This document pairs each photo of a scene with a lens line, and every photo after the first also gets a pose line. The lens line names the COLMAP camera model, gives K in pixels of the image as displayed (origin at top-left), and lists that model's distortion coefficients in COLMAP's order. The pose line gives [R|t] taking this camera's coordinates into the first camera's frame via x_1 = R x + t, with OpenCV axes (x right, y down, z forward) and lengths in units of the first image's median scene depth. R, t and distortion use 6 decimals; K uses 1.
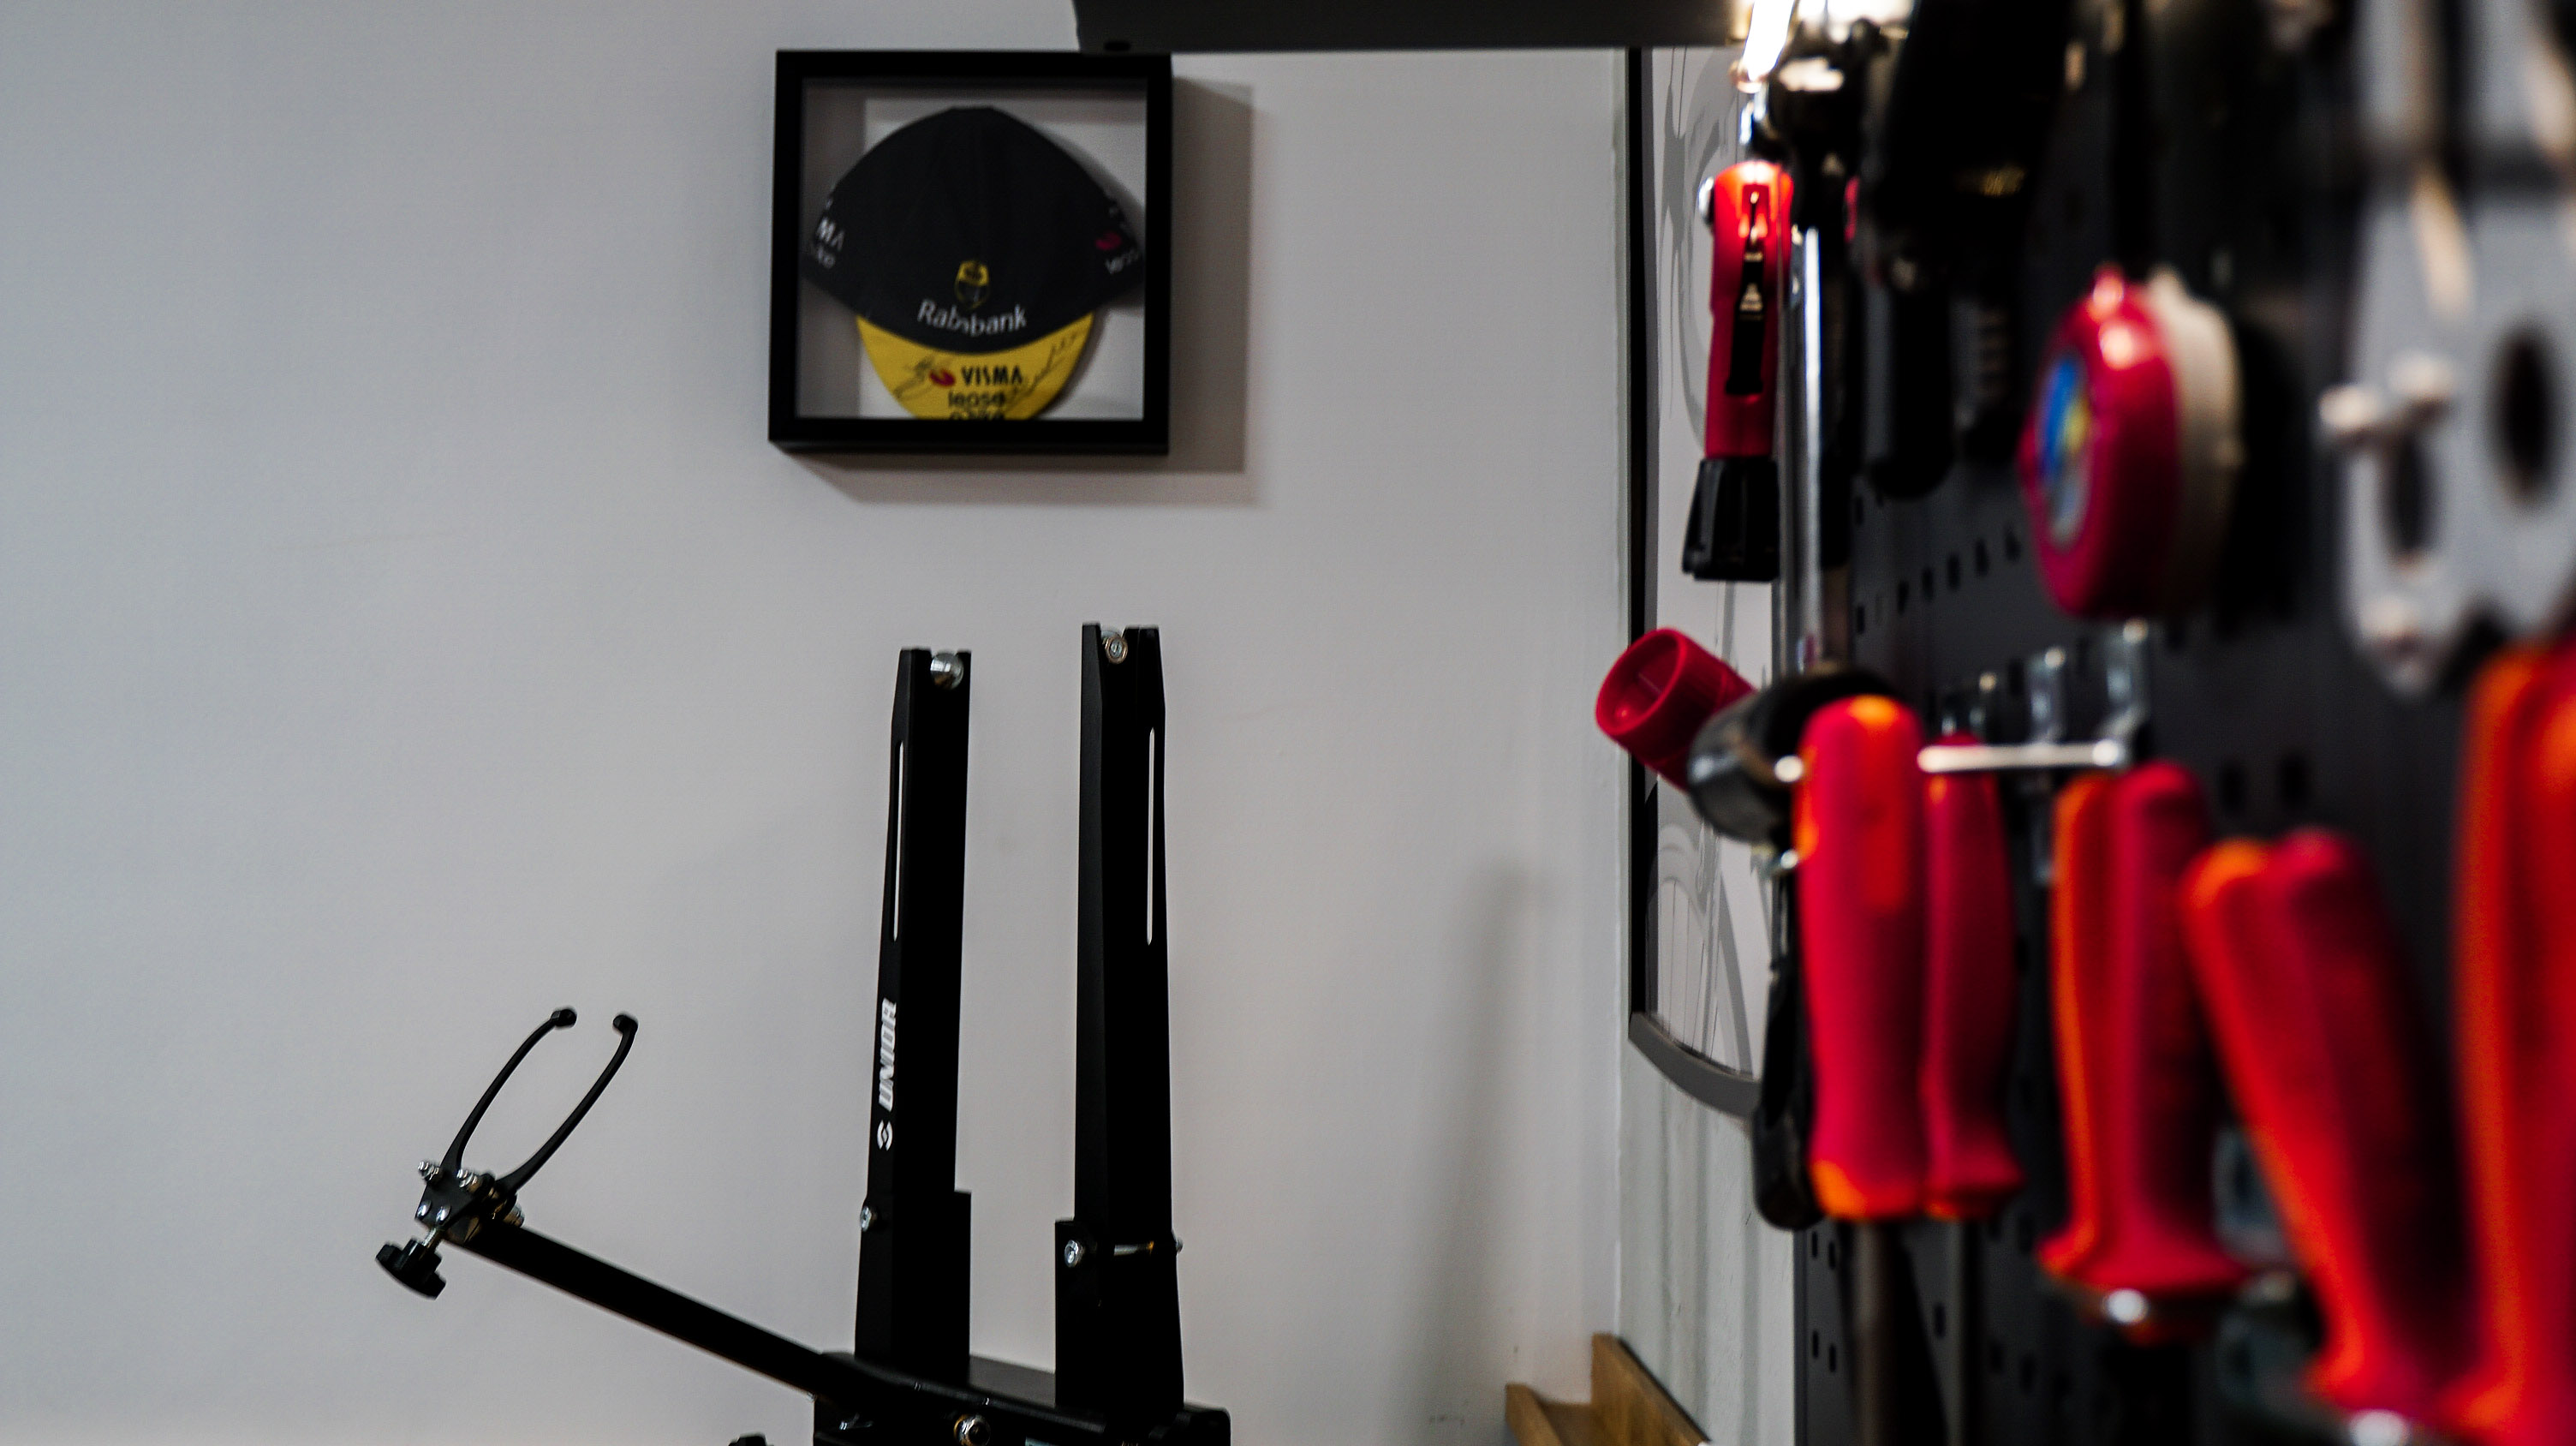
lens RADIAL K [[3174.2, 0, 1288.0], [0, 3174.2, 723.0], [0, 0, 1]] dist [-0.077964, 0.020192]
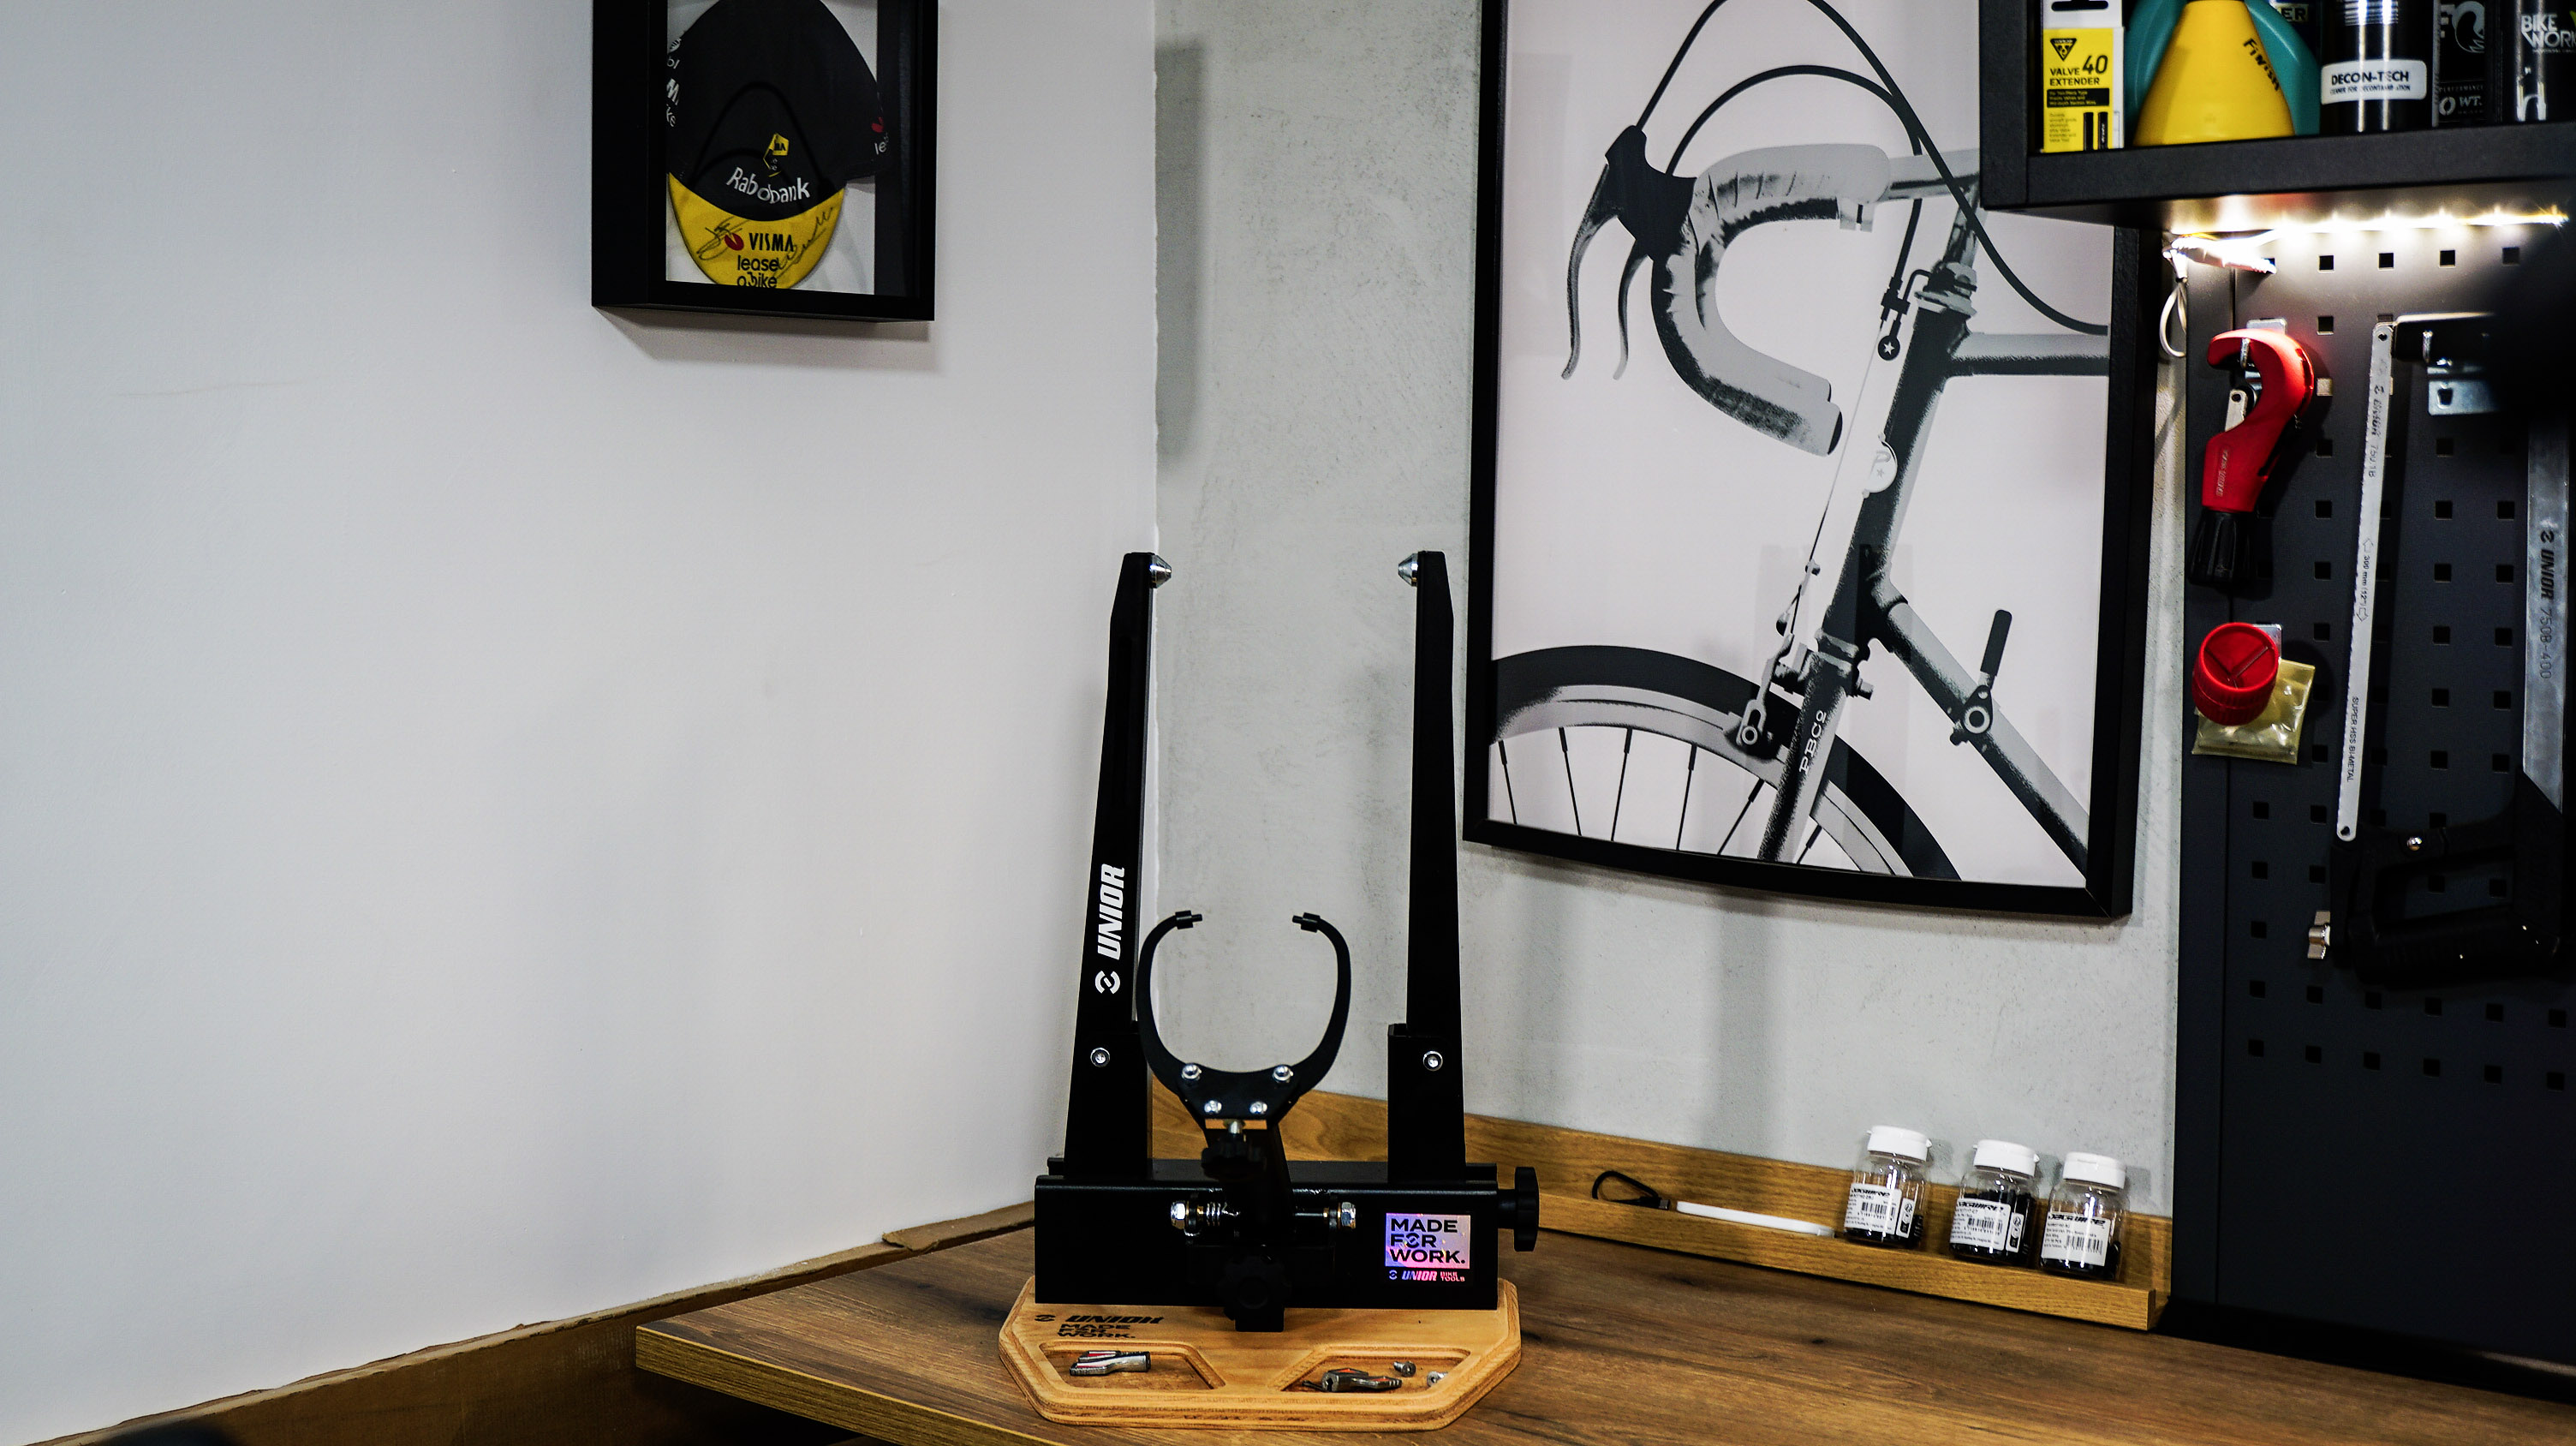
lens RADIAL K [[3174.2, 0, 1288.0], [0, 3174.2, 723.0], [0, 0, 1]] dist [-0.077964, 0.020192]
pose [[0.642726, -0.059407, 0.763790, -0.784781], [-0.040589, 0.992948, 0.111386, -0.075447], [-0.765020, -0.102592, 0.635782, 0.196471]]
